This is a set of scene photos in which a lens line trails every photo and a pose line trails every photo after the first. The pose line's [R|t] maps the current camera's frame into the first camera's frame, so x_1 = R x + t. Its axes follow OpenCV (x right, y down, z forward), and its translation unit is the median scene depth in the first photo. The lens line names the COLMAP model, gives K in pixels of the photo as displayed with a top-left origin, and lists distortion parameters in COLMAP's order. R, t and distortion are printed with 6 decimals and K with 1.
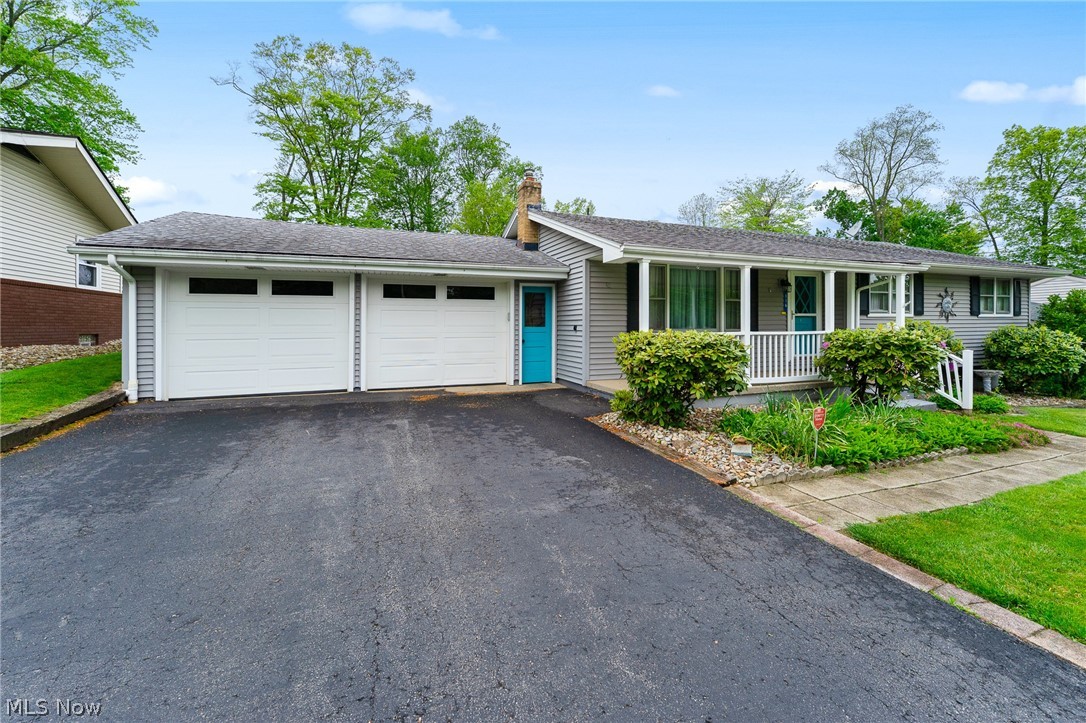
lens RADIAL K [[465.2, 0, 546.4], [0, 465.2, 313.9], [0, 0, 1]] dist [-0.001367, -0.000813]
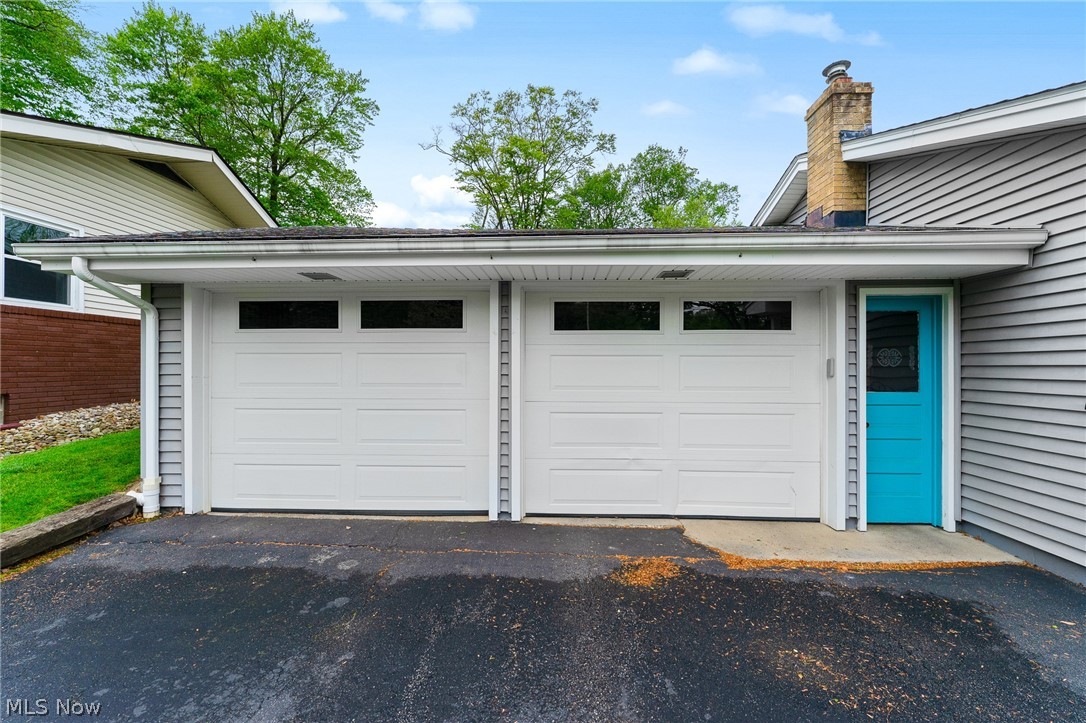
lens RADIAL K [[442.3, 0, 536.1], [0, 442.3, 360.7], [0, 0, 1]] dist [-0.005820, -0.000490]
pose [[0.916790, -0.000092, -0.399369, -0.147365], [0.005267, 0.999916, 0.011860, -0.006235], [0.399334, -0.012977, 0.916714, 0.455946]]
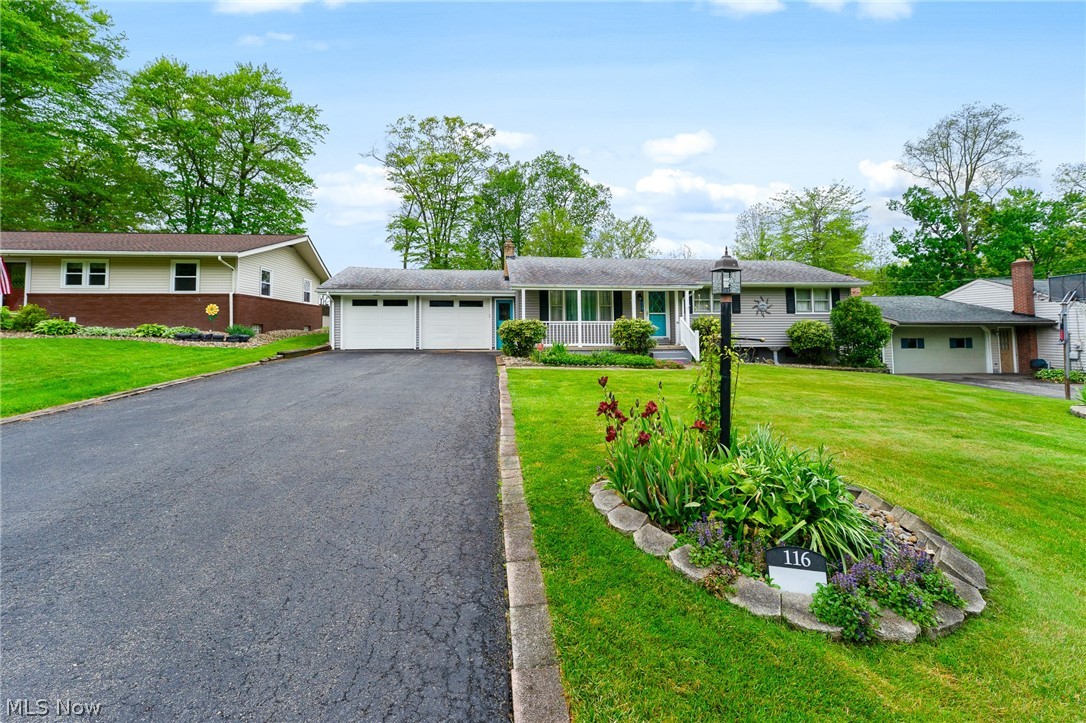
lens RADIAL K [[465.2, 0, 533.3], [0, 465.2, 305.3], [0, 0, 1]] dist [-0.001367, -0.000813]
pose [[0.965504, -0.012351, -0.260094, 0.547355], [0.004993, 0.999569, -0.028933, 0.019094], [0.260340, 0.026636, 0.965150, -0.775325]]
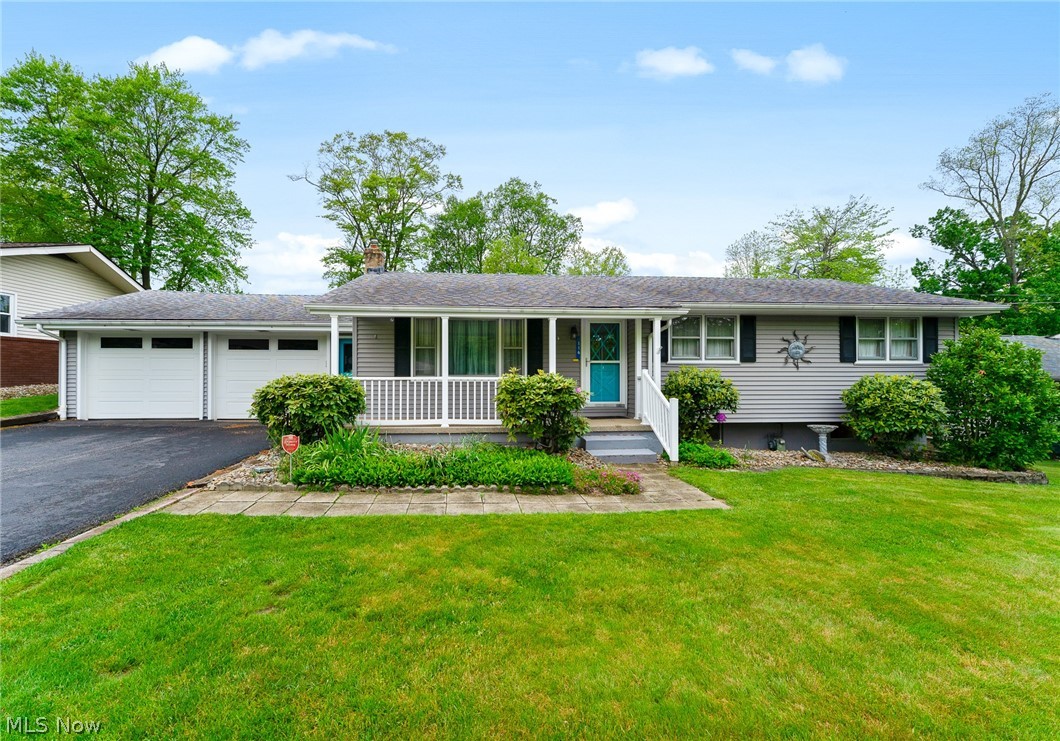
lens RADIAL K [[451.6, 0, 495.1], [0, 451.6, 366.8], [0, 0, 1]] dist [-0.001751, -0.000123]
pose [[0.951885, 0.000090, -0.306456, 0.612831], [0.001933, 0.999978, 0.006297, 0.005842], [0.306450, -0.006587, 0.951864, 0.014247]]
